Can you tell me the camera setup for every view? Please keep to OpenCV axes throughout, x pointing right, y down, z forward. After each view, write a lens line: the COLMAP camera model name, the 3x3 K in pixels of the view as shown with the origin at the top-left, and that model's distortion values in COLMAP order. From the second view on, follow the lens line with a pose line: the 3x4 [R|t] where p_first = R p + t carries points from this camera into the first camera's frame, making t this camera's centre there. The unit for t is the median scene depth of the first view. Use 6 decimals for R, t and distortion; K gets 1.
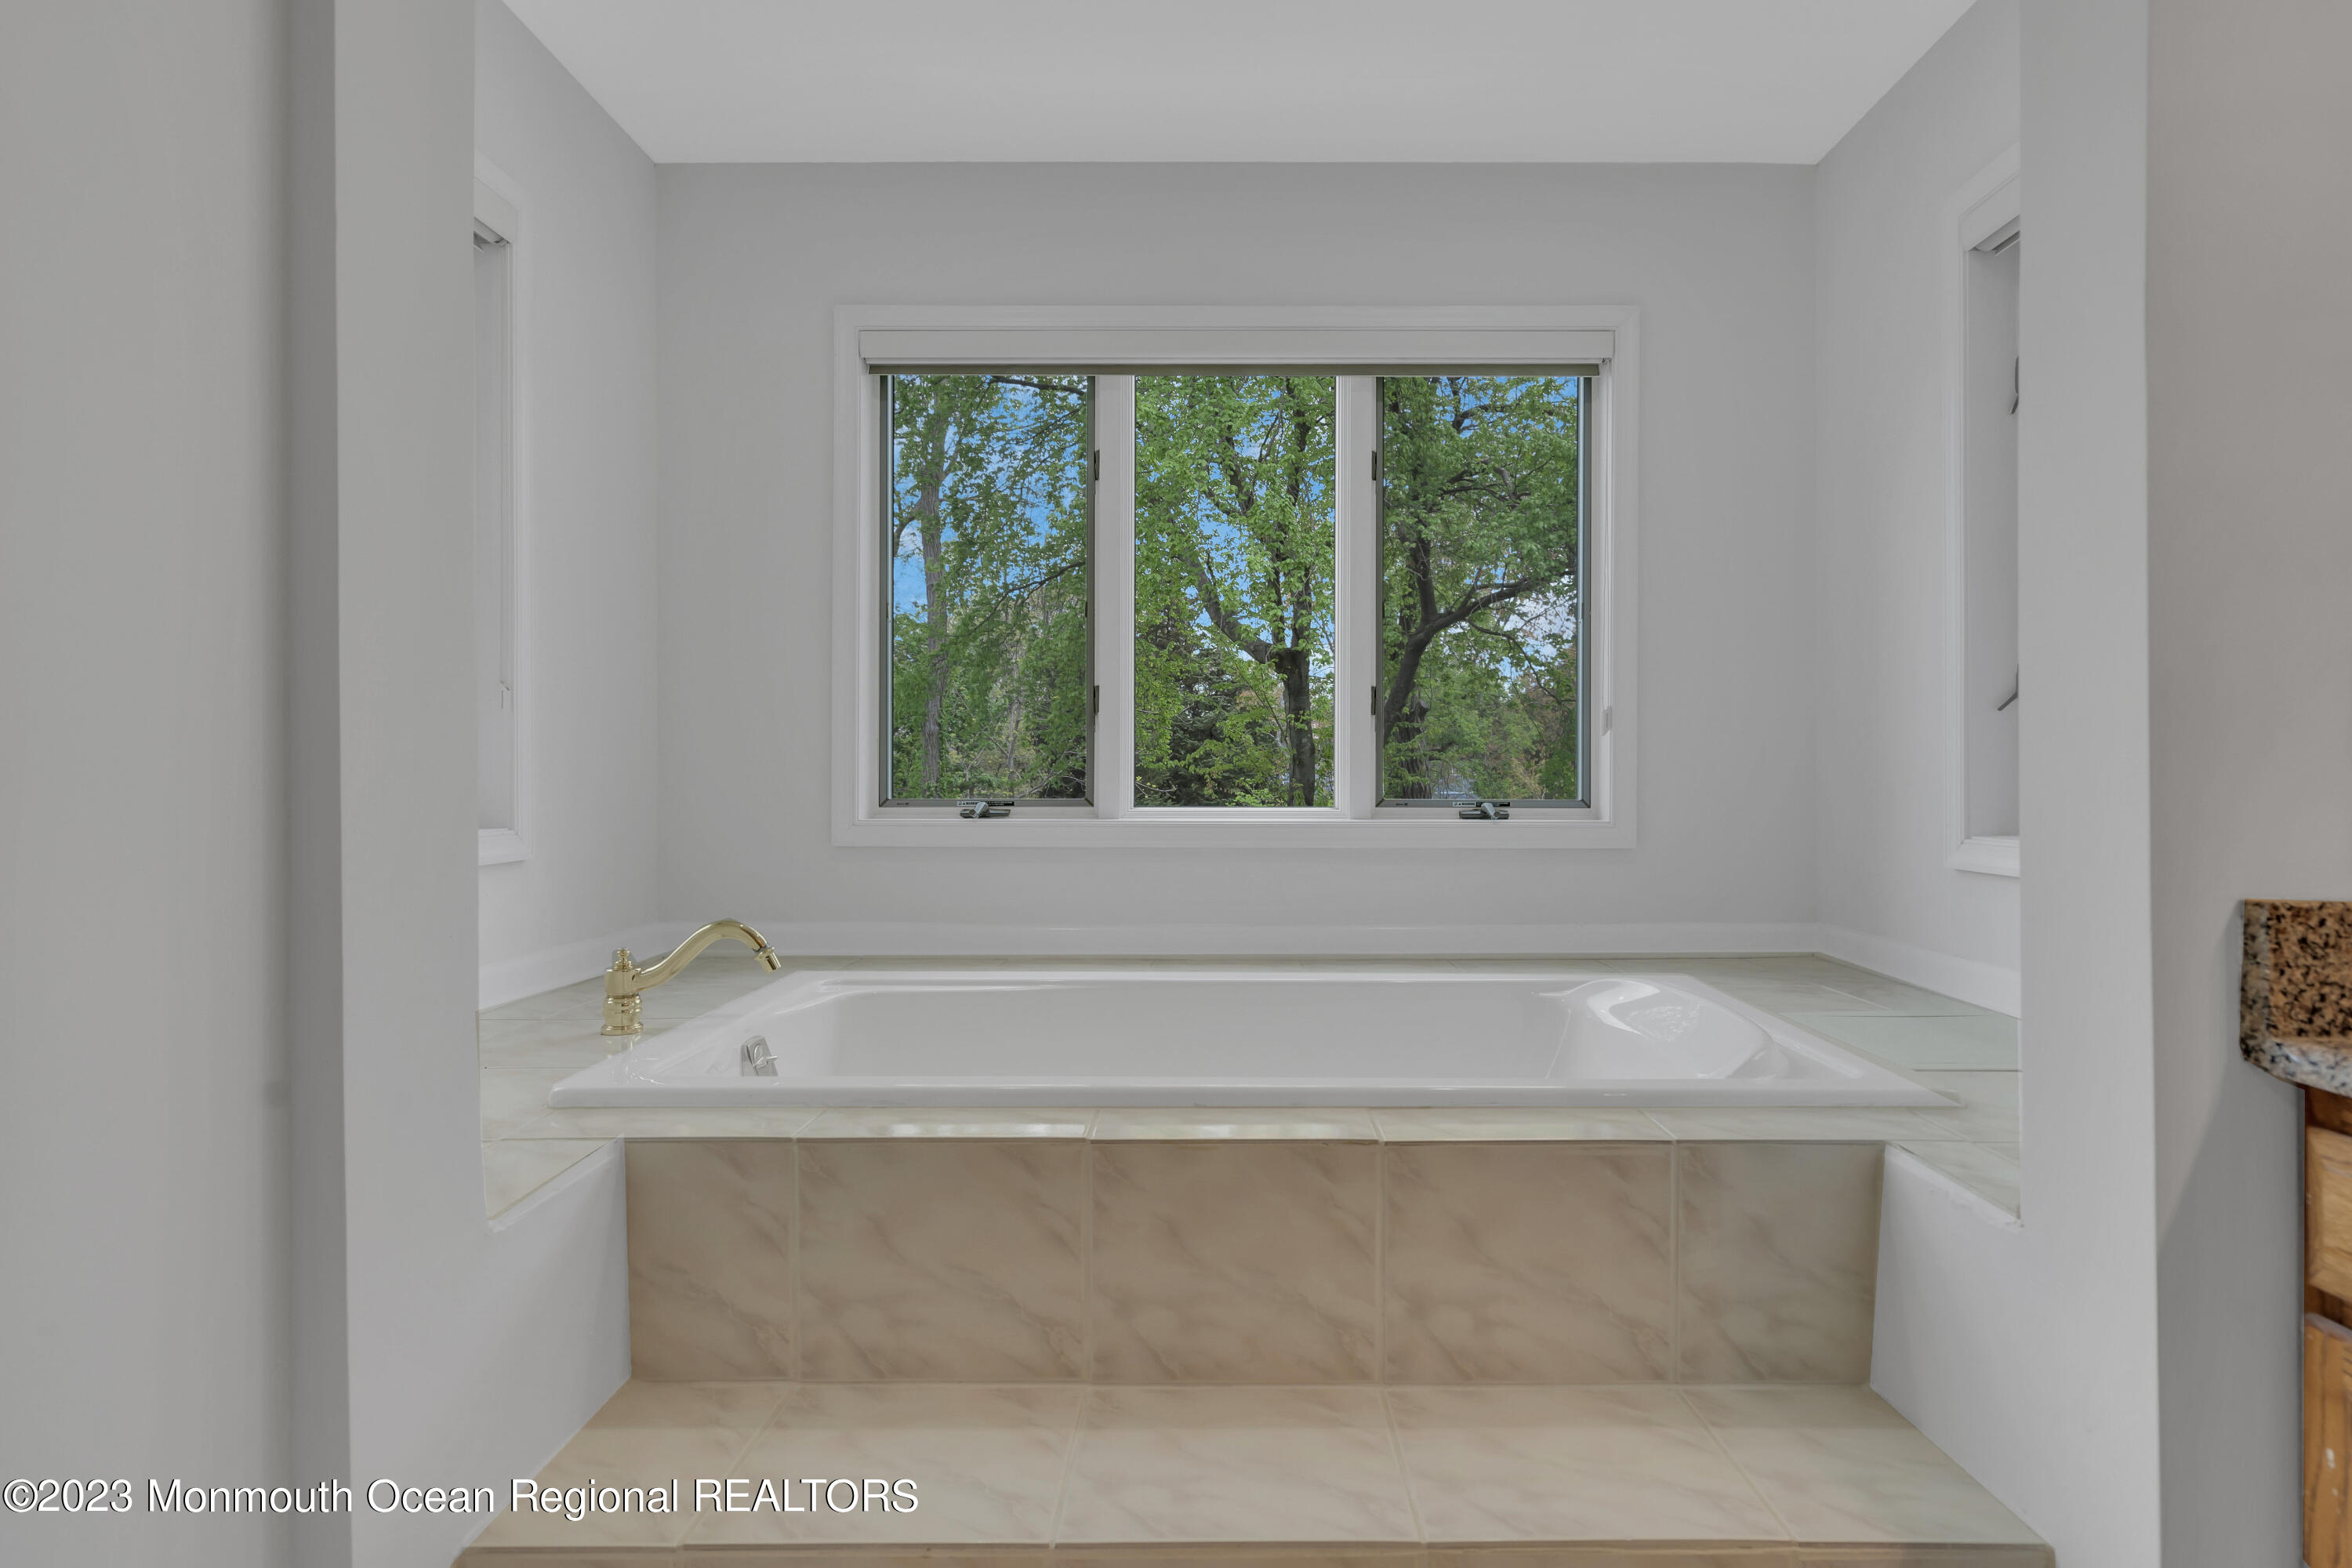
lens RADIAL K [[1200.2, 0, 1218.0], [0, 1200.2, 771.8], [0, 0, 1]] dist [0.002772, 0.001258]
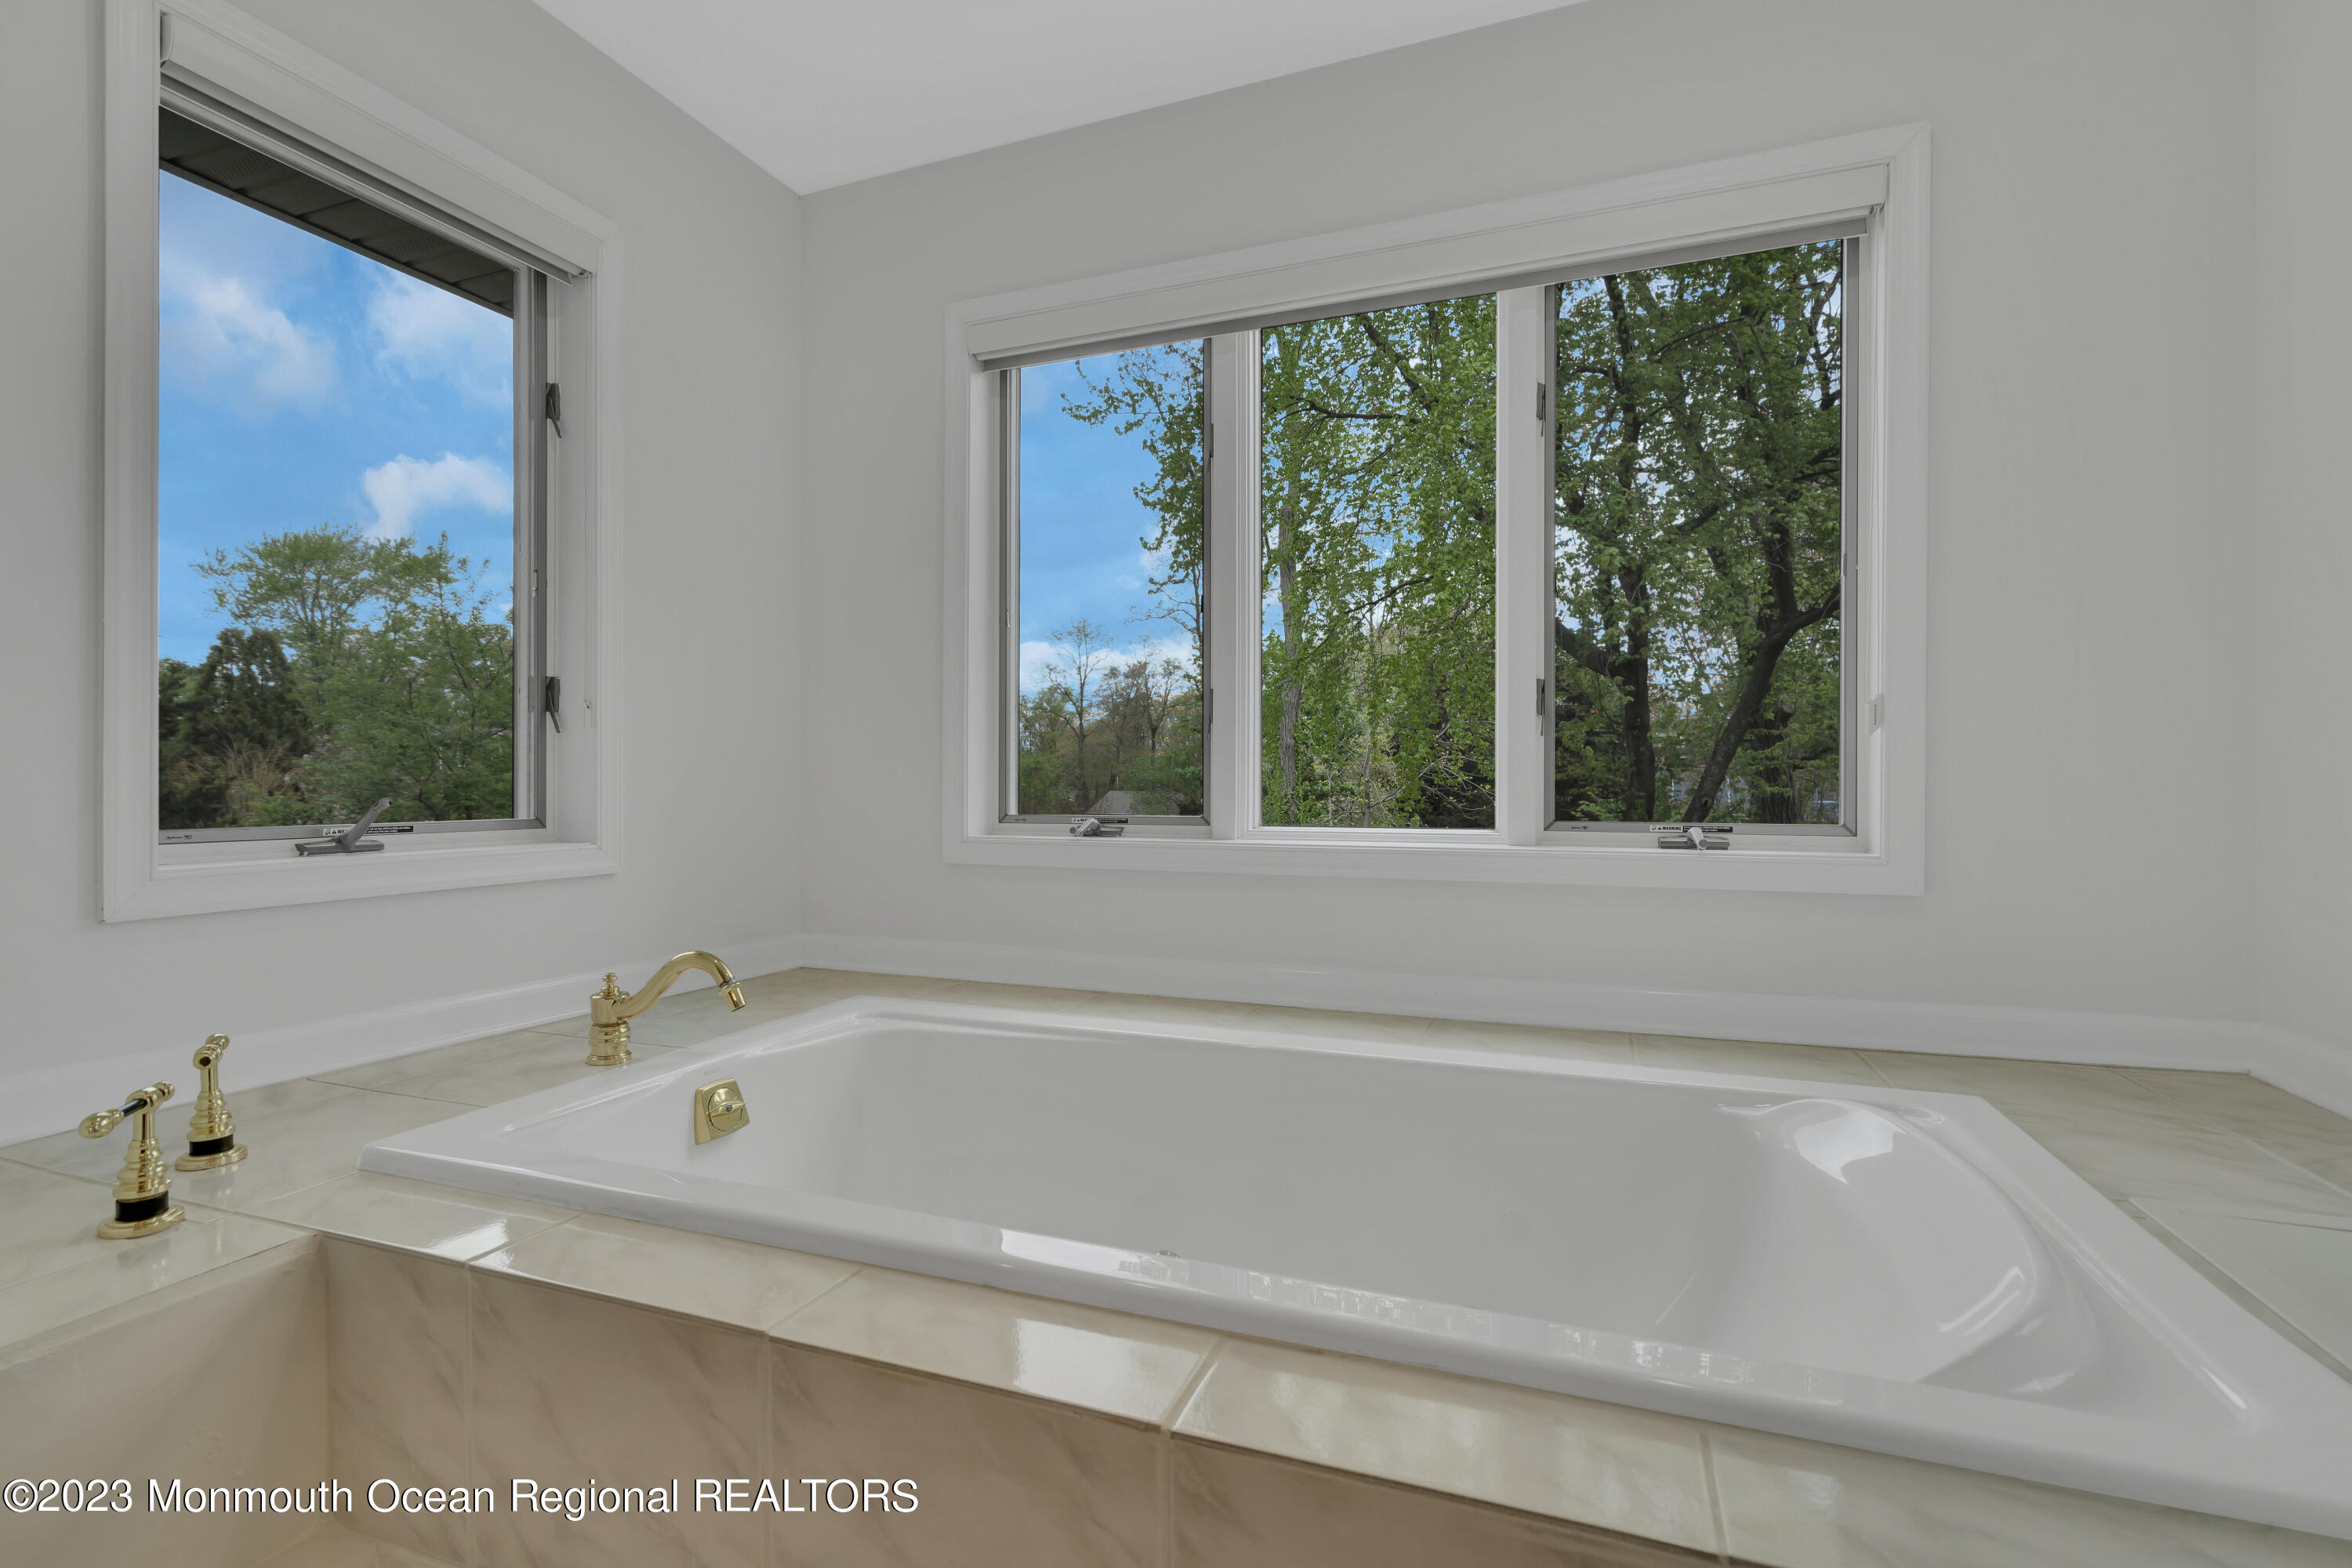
lens RADIAL K [[1073.1, 0, 1185.8], [0, 1073.1, 783.1], [0, 0, 1]] dist [-0.002339, 0.000197]
pose [[0.933582, -0.000780, -0.358362, 0.163539], [0.001520, 0.999997, 0.001783, -0.003650], [0.358360, -0.002209, 0.933581, 0.254675]]
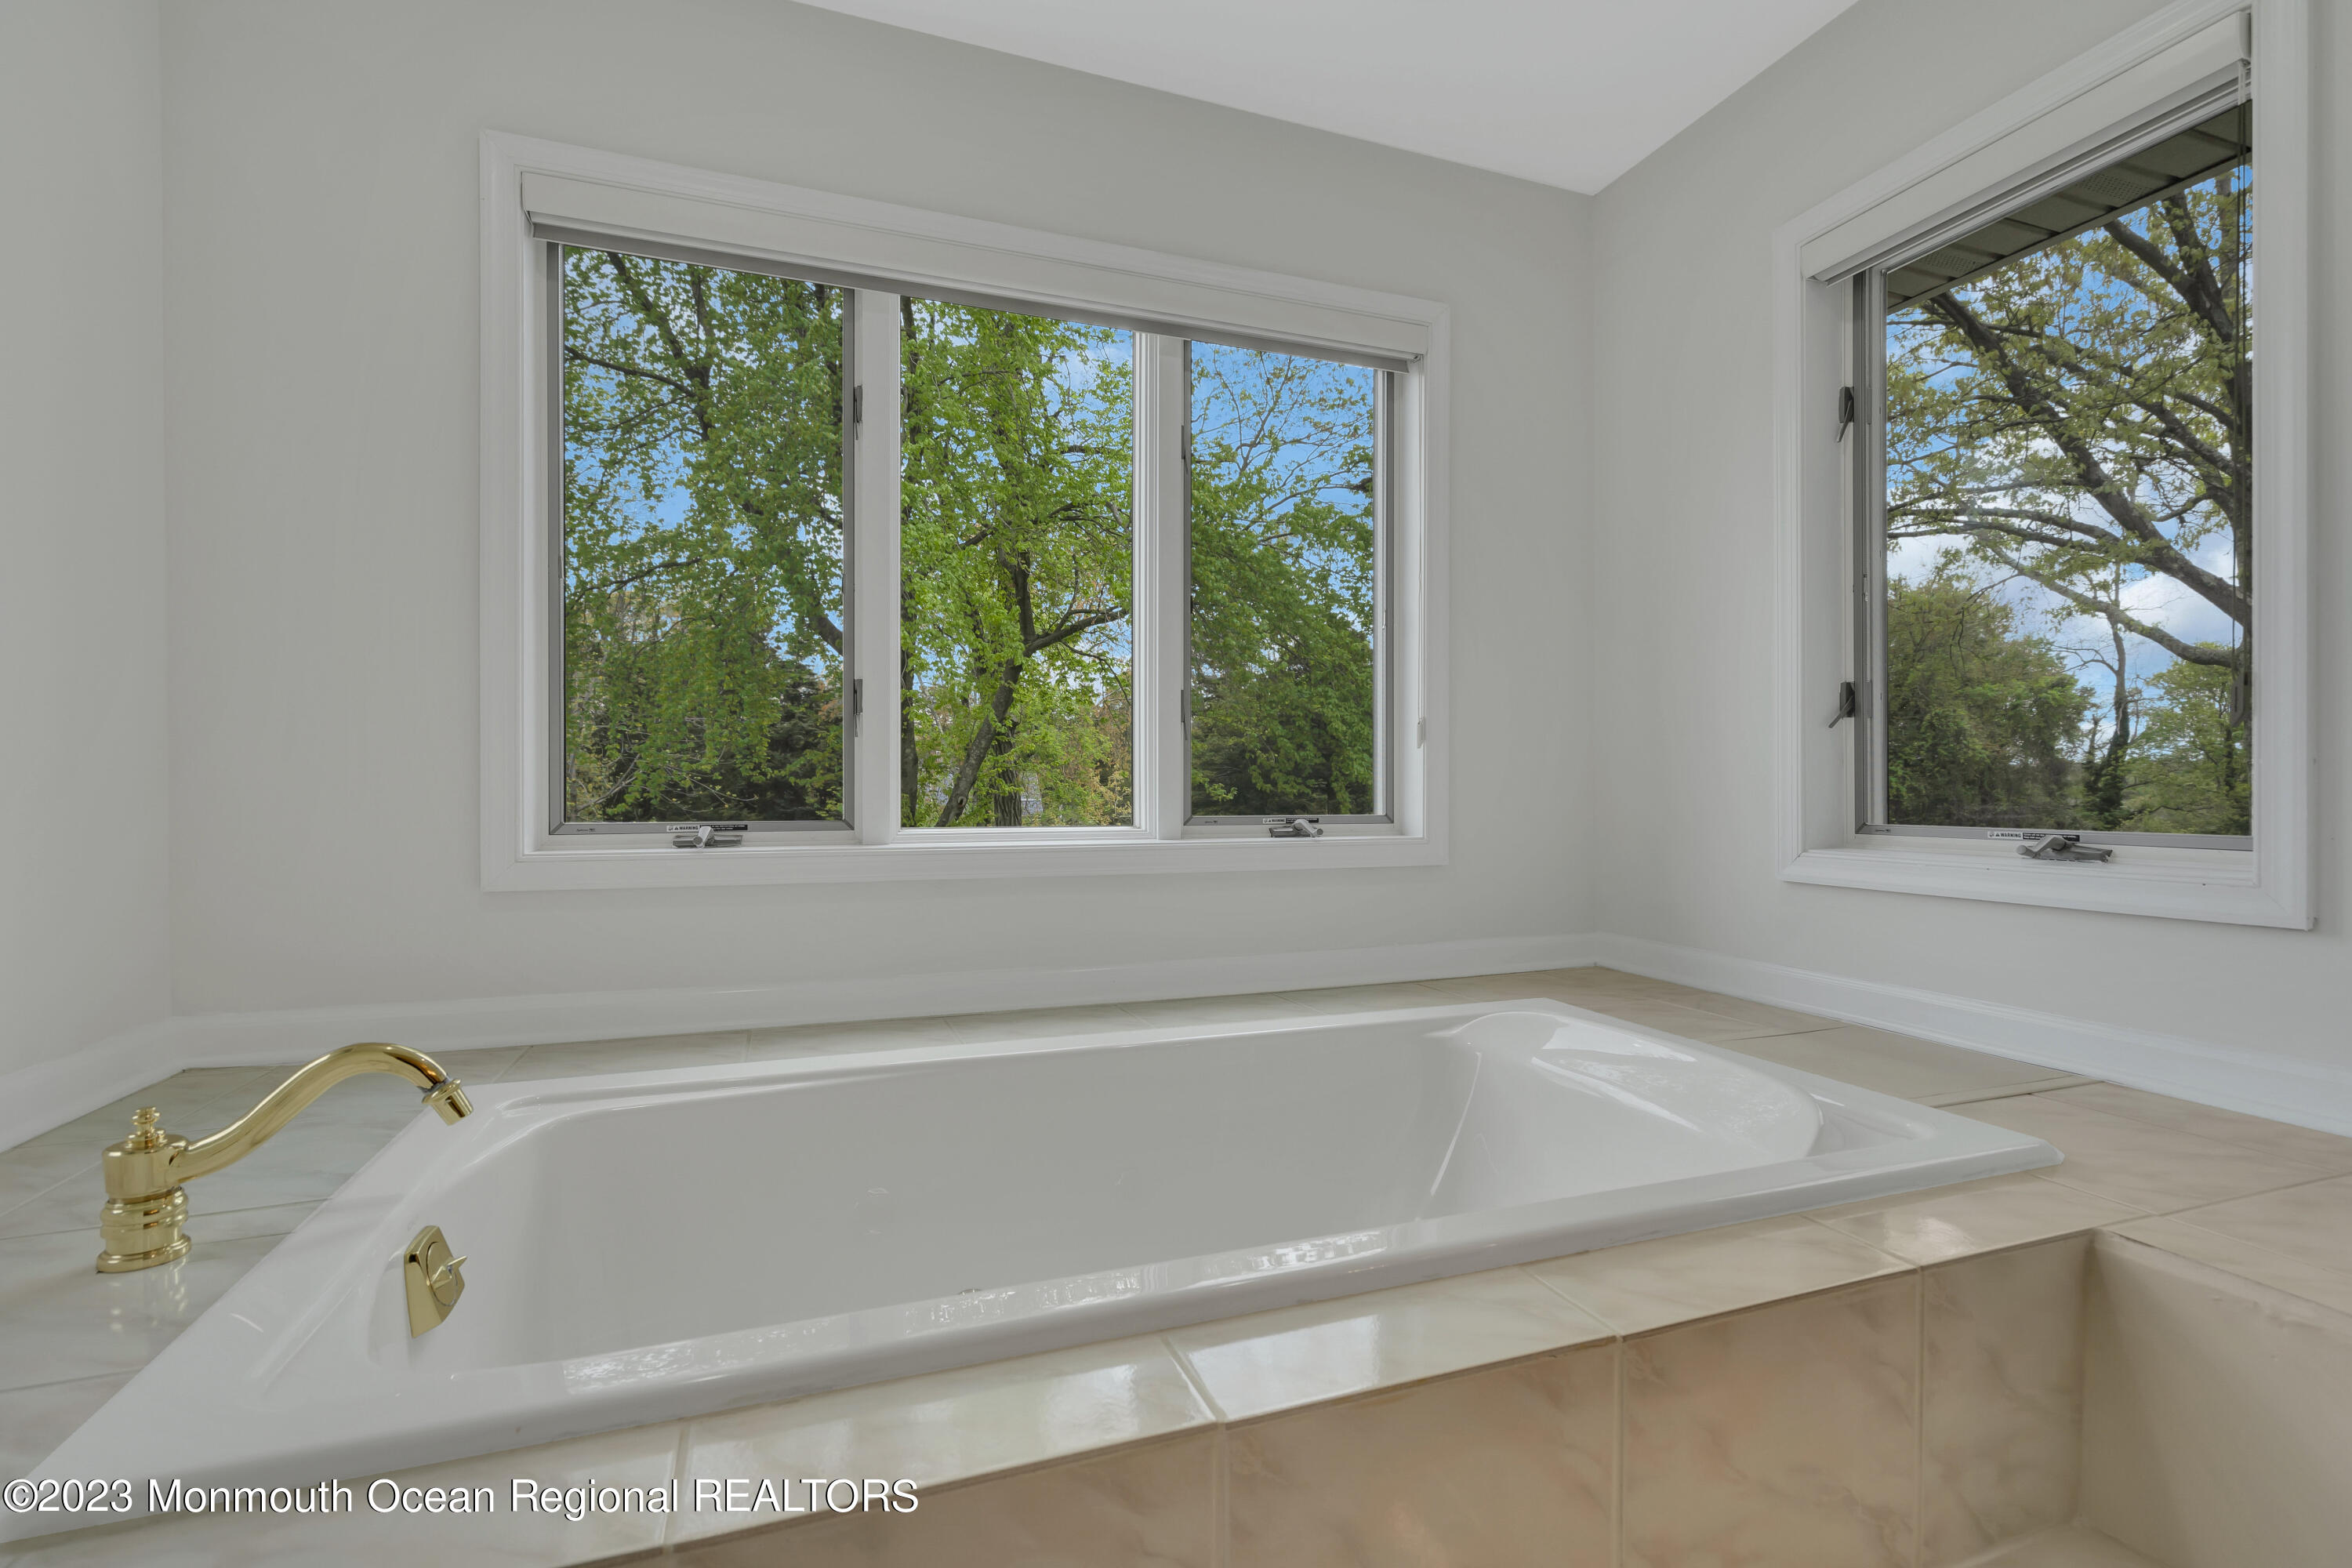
lens RADIAL K [[1073.1, 0, 1173.7], [0, 1073.1, 789.9], [0, 0, 1]] dist [-0.002339, 0.000197]
pose [[0.937469, -0.002882, 0.348056, -0.152745], [0.000098, 0.999968, 0.008015, -0.003328], [-0.348068, -0.007479, 0.937439, 0.256332]]
